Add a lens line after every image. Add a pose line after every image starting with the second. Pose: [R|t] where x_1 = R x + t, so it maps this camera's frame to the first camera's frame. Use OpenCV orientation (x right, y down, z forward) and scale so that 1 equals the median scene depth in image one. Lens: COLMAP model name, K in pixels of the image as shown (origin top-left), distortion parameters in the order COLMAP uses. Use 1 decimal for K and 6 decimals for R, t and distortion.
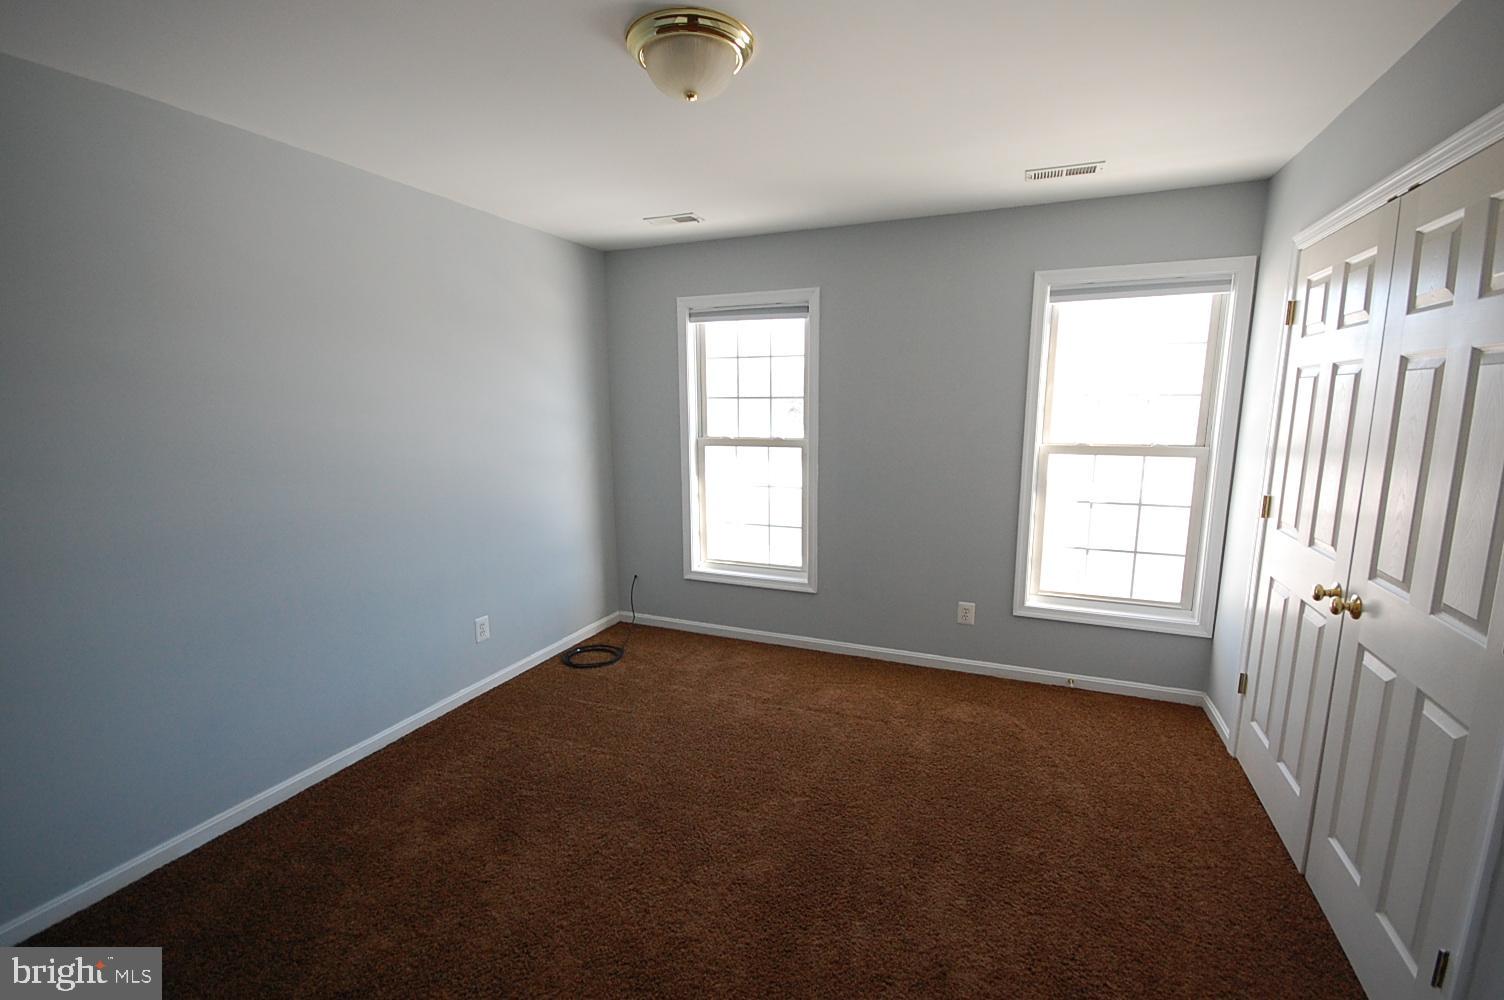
lens RADIAL K [[670.6, 0, 752.0], [0, 670.6, 500.0], [0, 0, 1]] dist [0.011730, 0.000034]
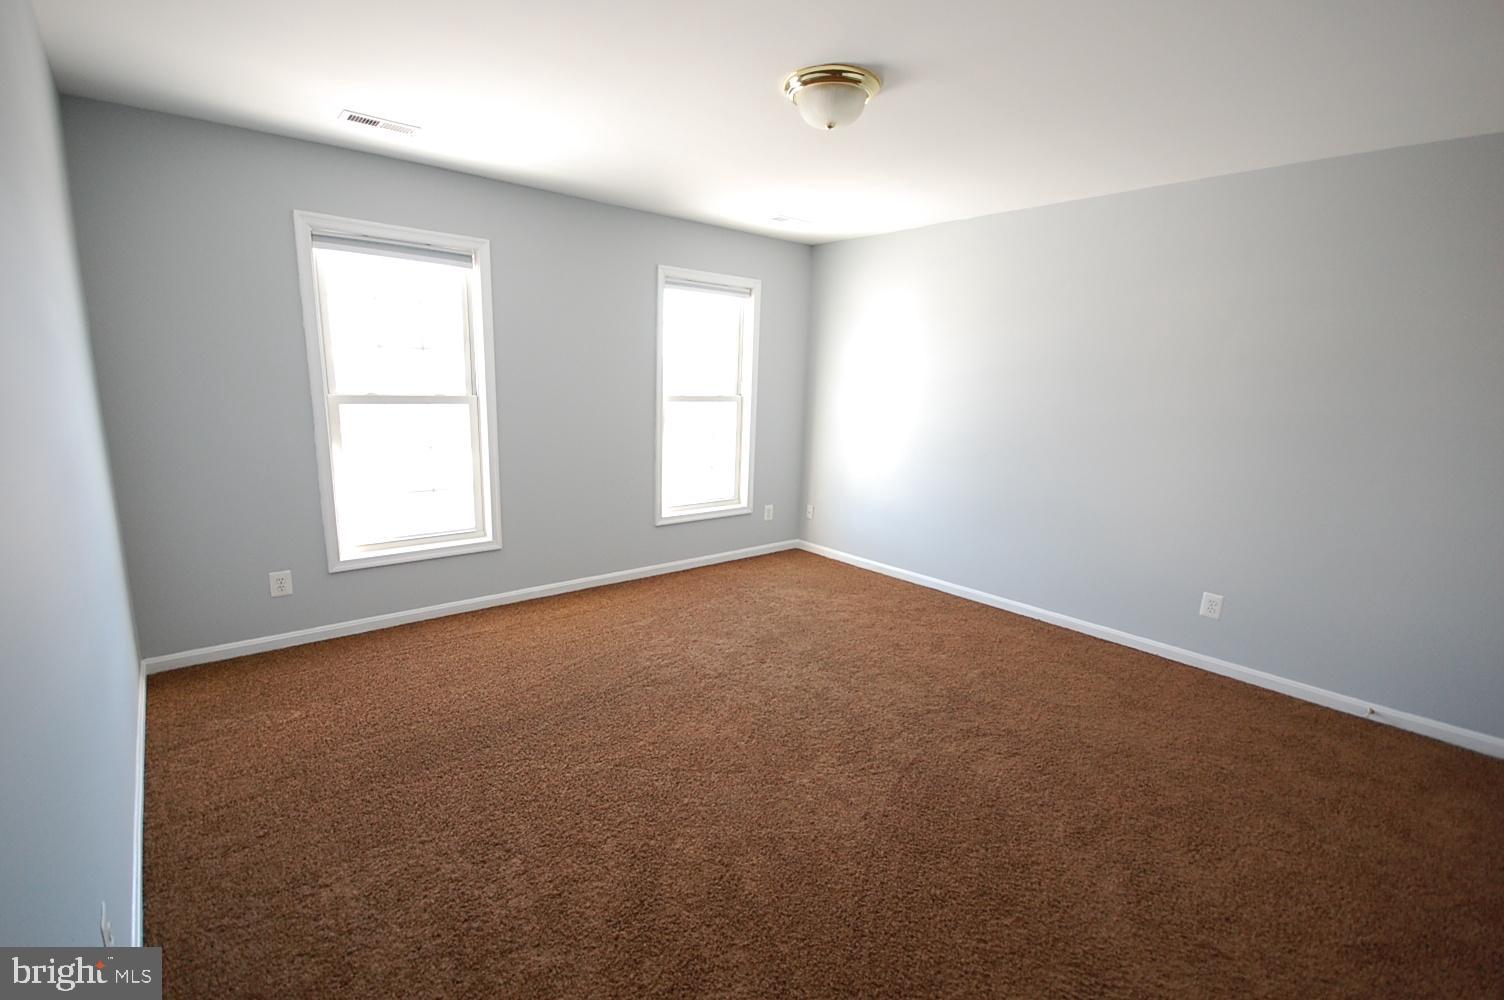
lens RADIAL K [[619.9, 0, 752.0], [0, 619.9, 500.0], [0, 0, 1]] dist [-0.015018, 0.000005]
pose [[0.483231, -0.162240, 0.860329, -0.503258], [0.085599, 0.986727, 0.137996, -0.028883], [-0.871298, 0.006959, 0.490704, 0.209486]]
